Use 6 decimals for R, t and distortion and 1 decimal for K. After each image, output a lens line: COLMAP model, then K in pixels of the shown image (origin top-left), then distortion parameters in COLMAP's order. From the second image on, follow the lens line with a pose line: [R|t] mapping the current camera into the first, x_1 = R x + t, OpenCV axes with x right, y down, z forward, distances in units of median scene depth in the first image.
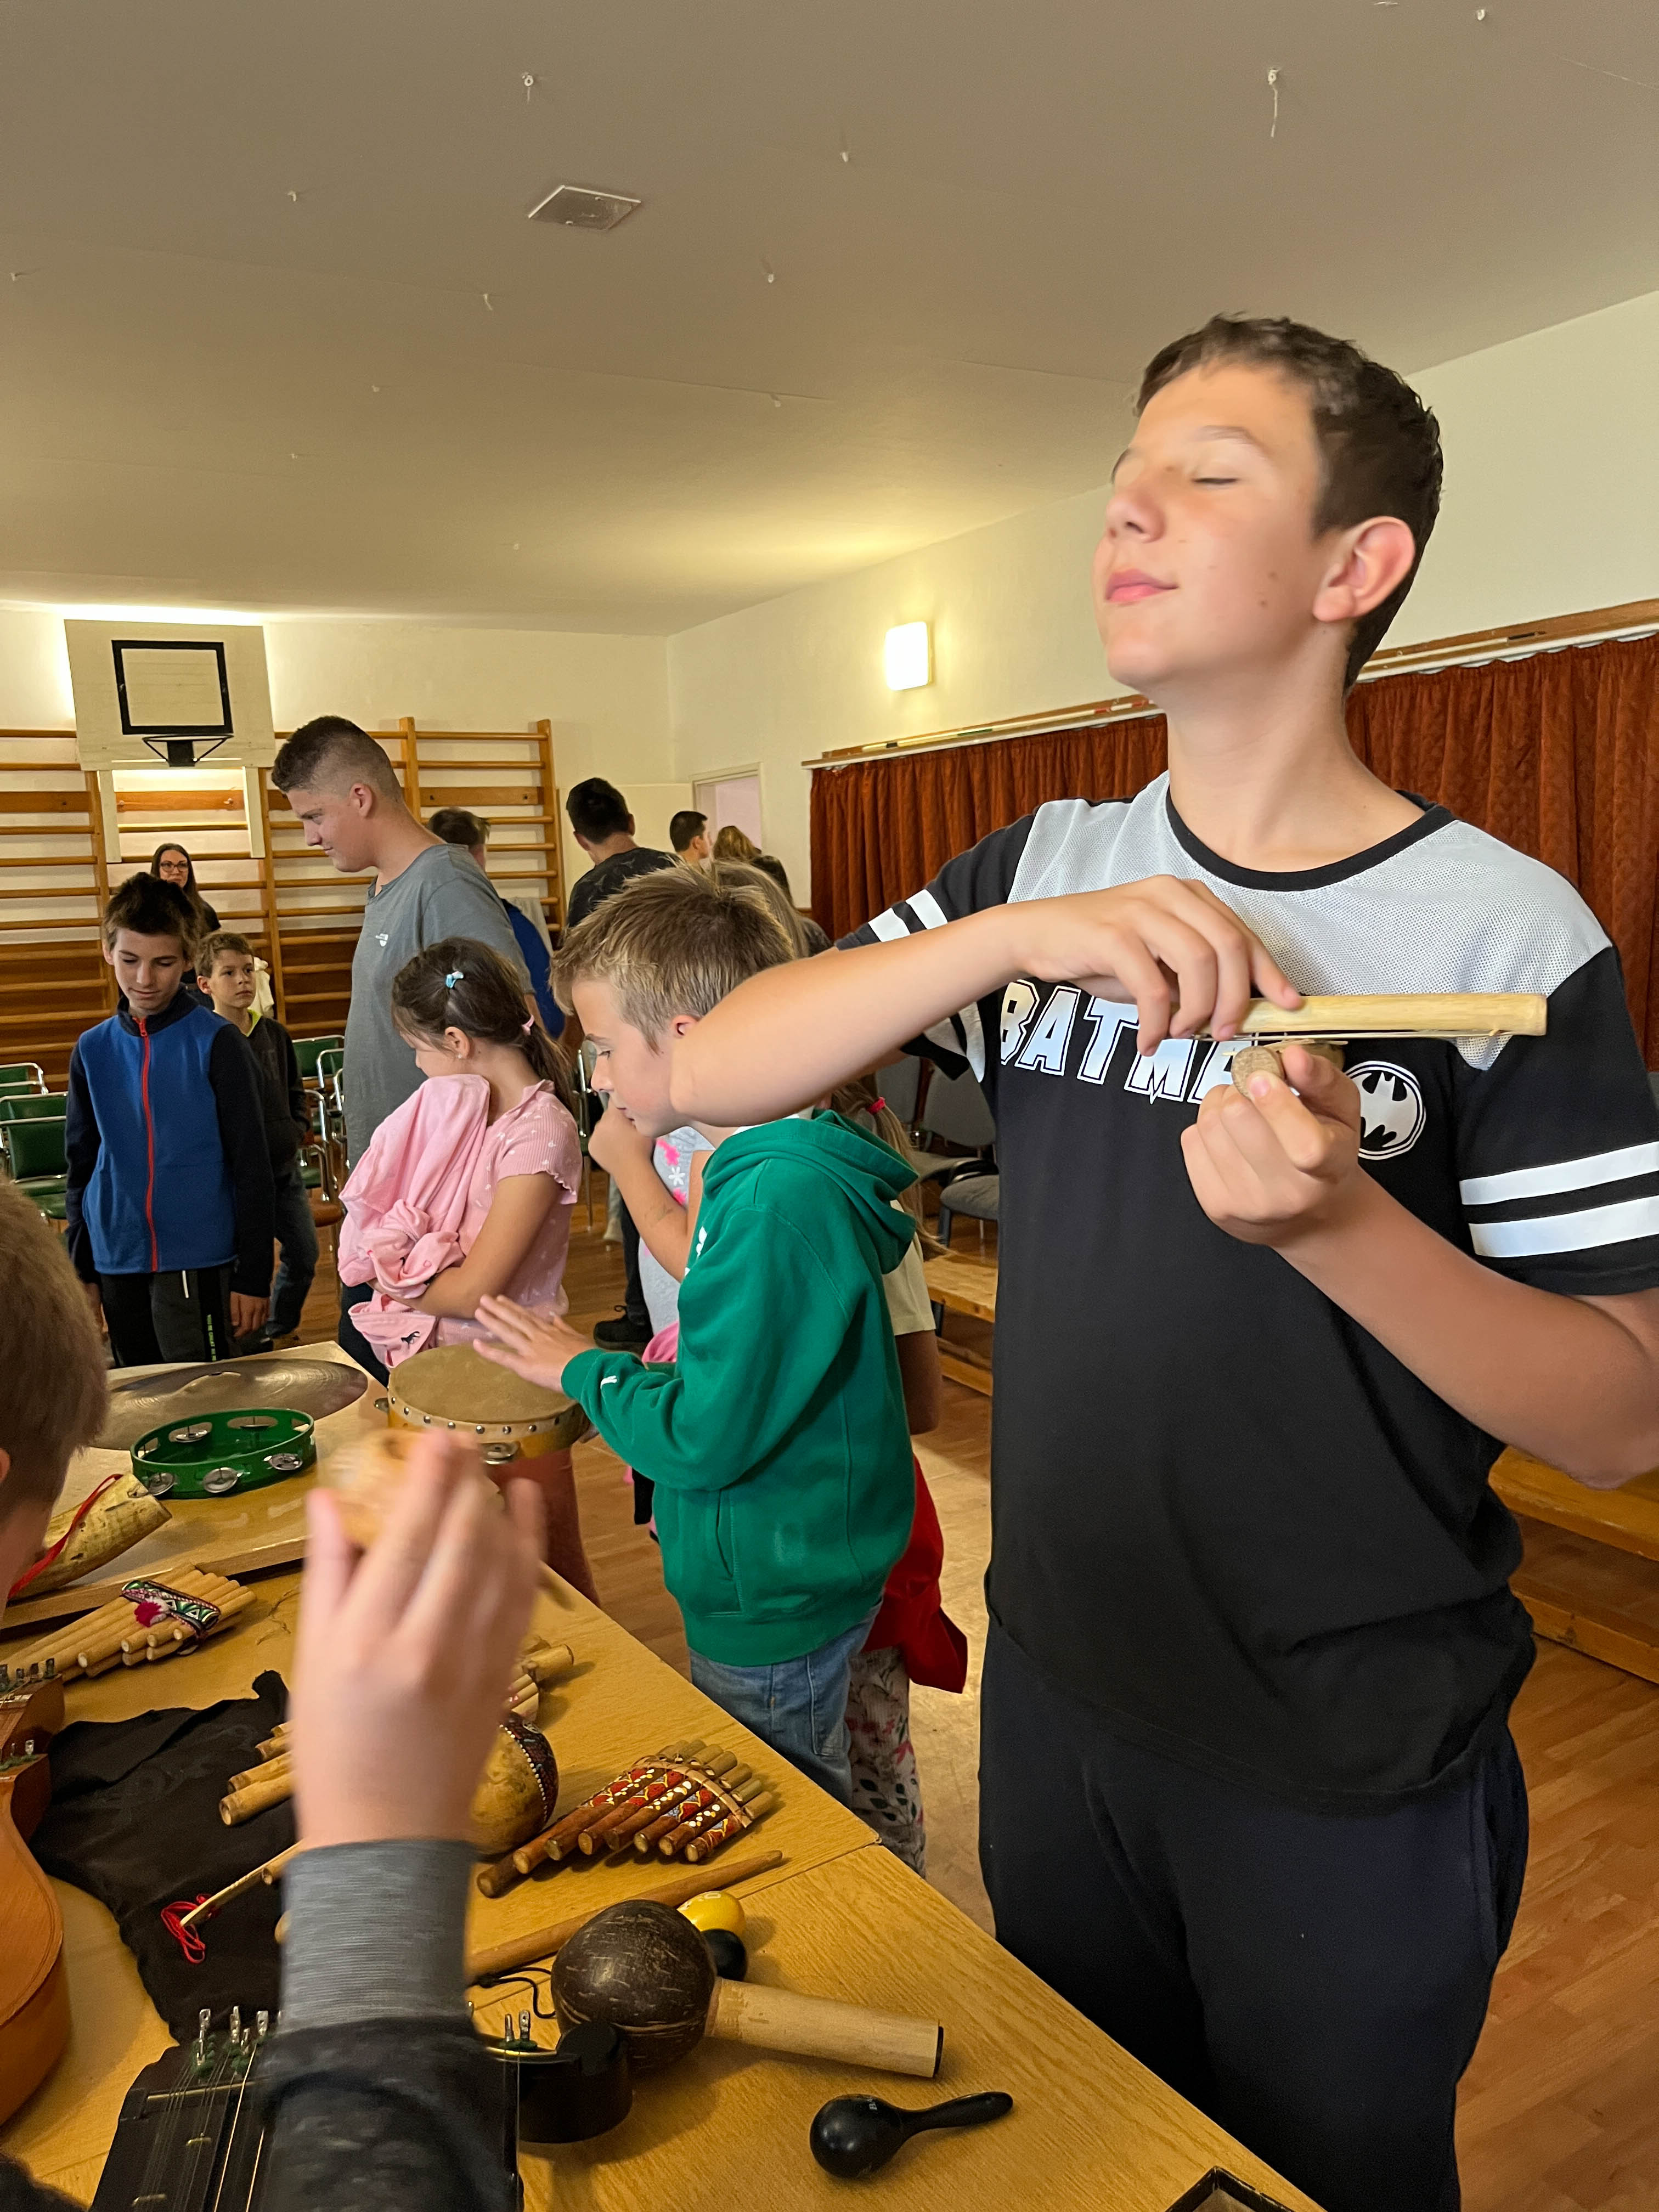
lens RADIAL K [[1700.0, 0, 822.2], [0, 1700.0, 1114.2], [0, 0, 1]] dist [0.035593, -0.035283]
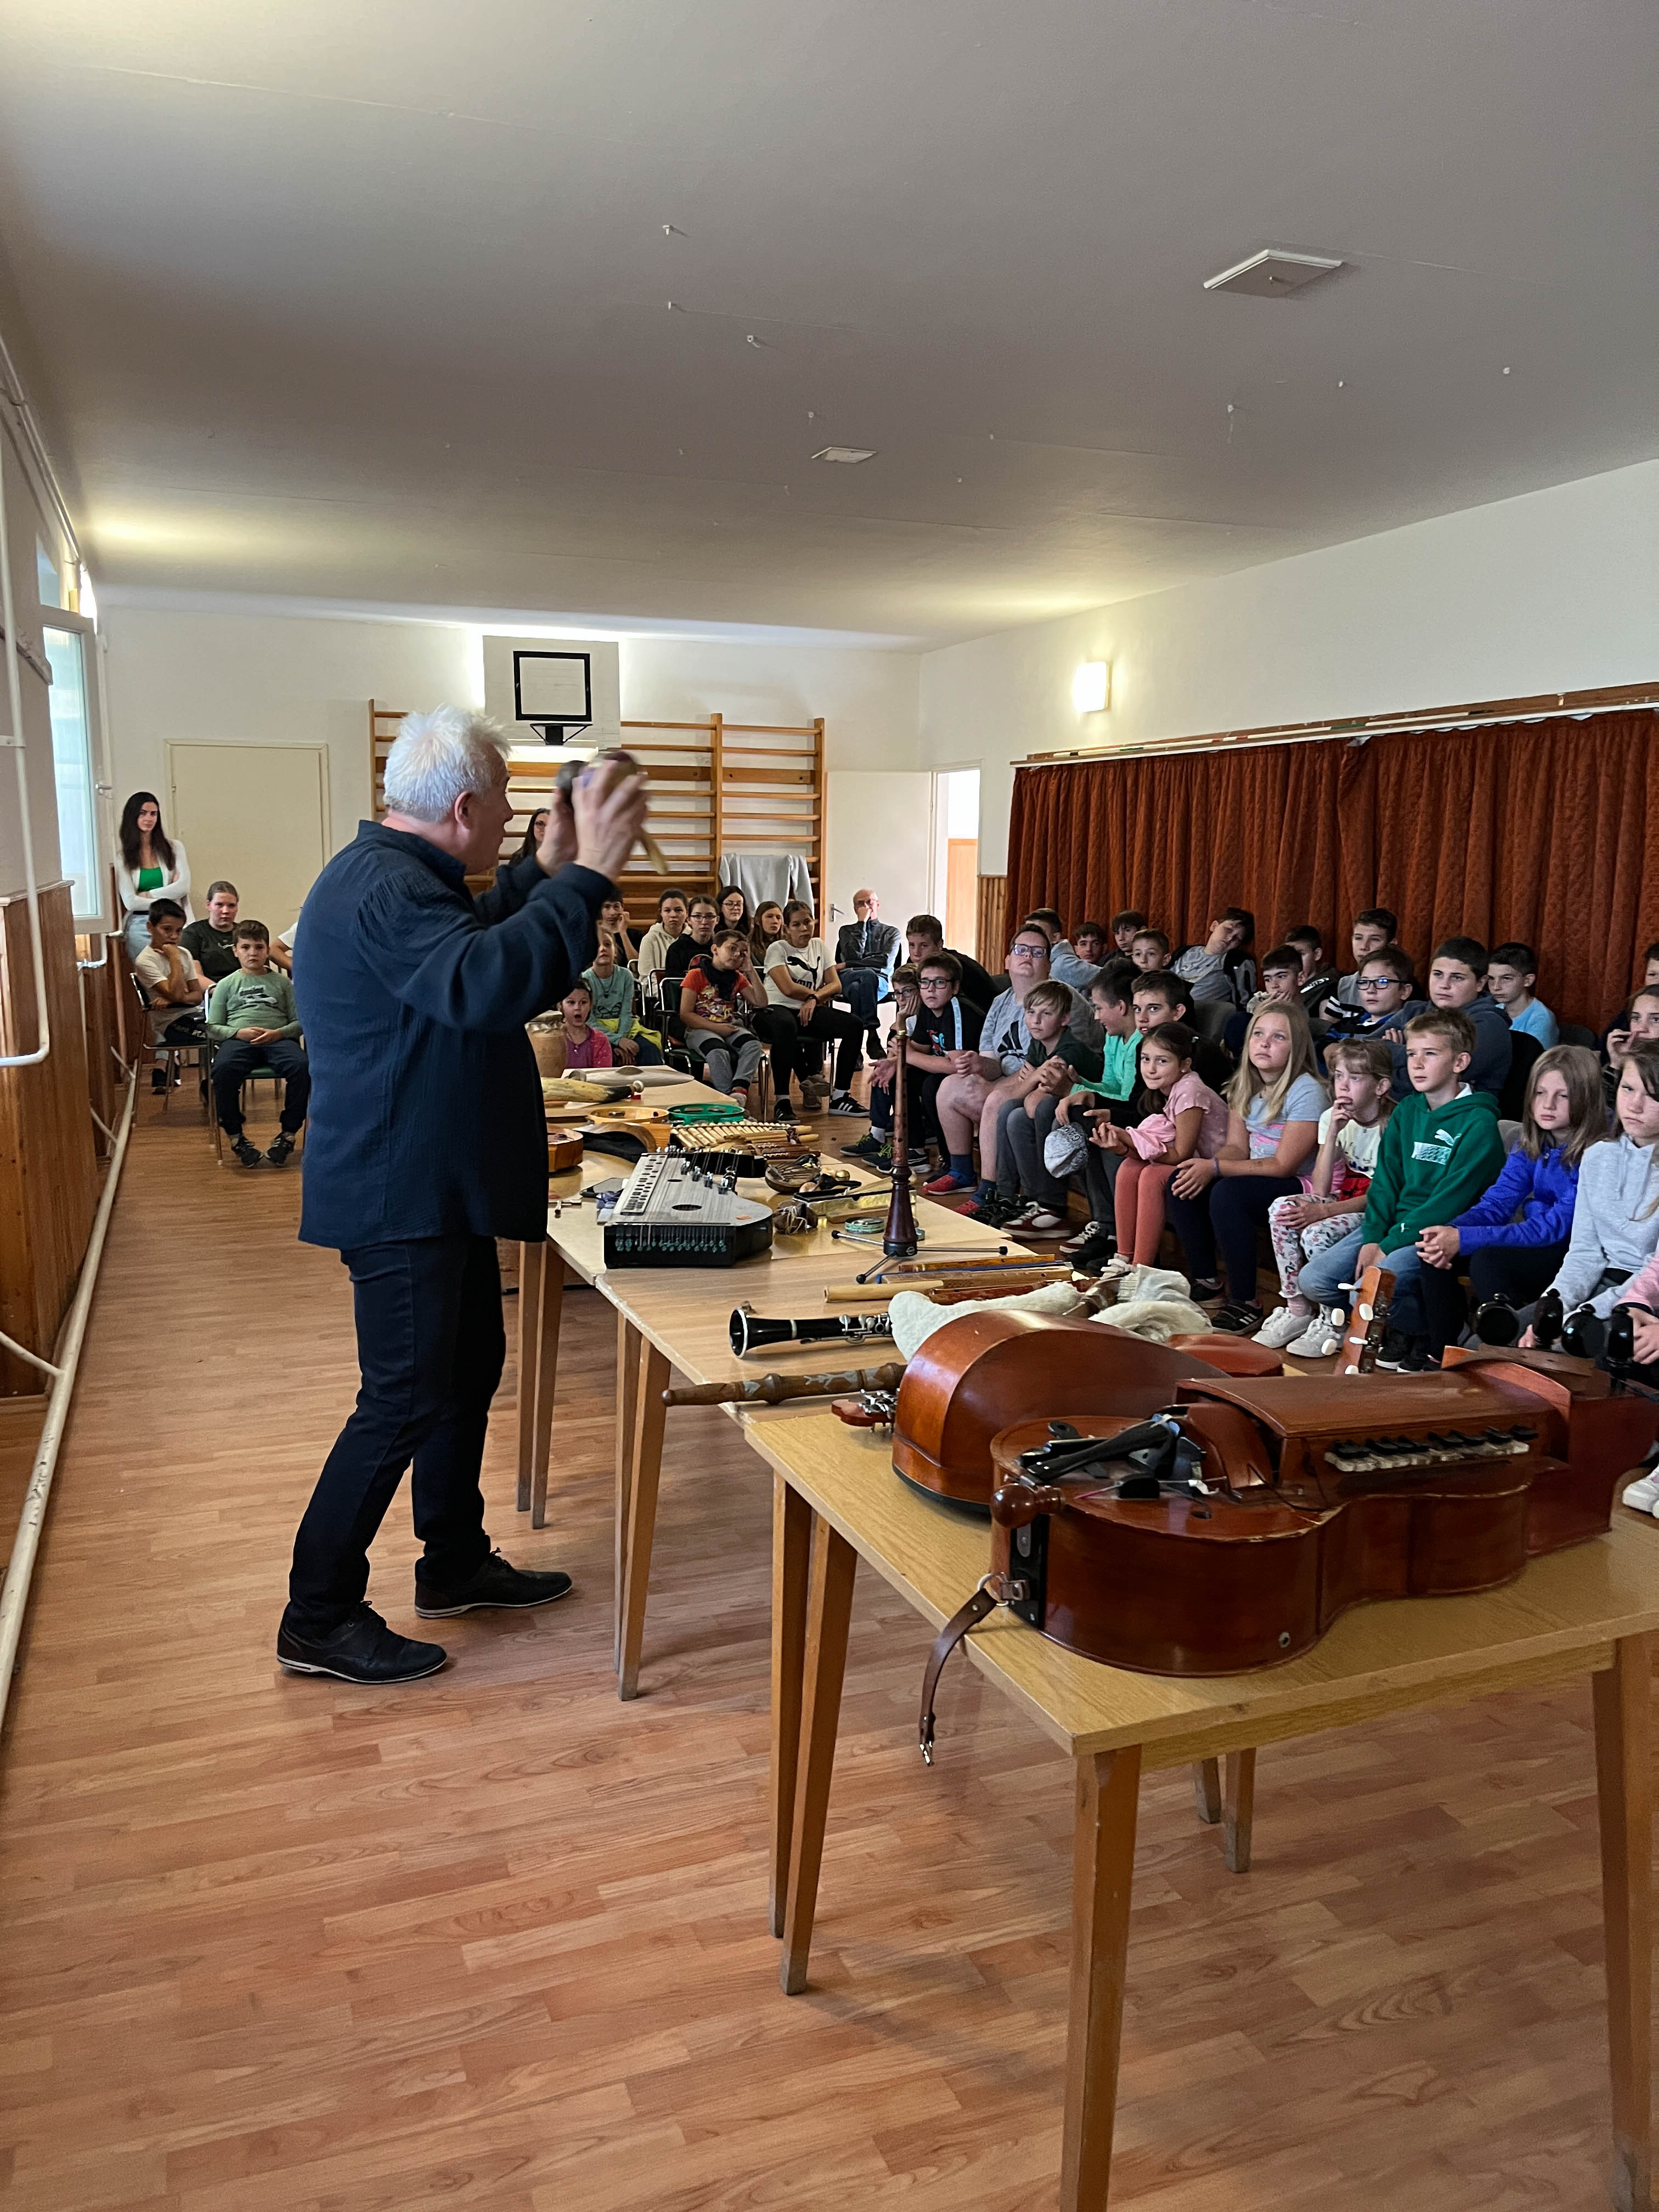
lens RADIAL K [[1700.0, 0, 828.1], [0, 1700.0, 1110.7], [0, 0, 1]] dist [0.035593, -0.035283]
pose [[0.985247, 0.079722, -0.151435, 0.074384], [-0.076936, 0.996743, 0.024178, 0.040769], [0.152869, -0.012170, 0.988172, -0.332017]]
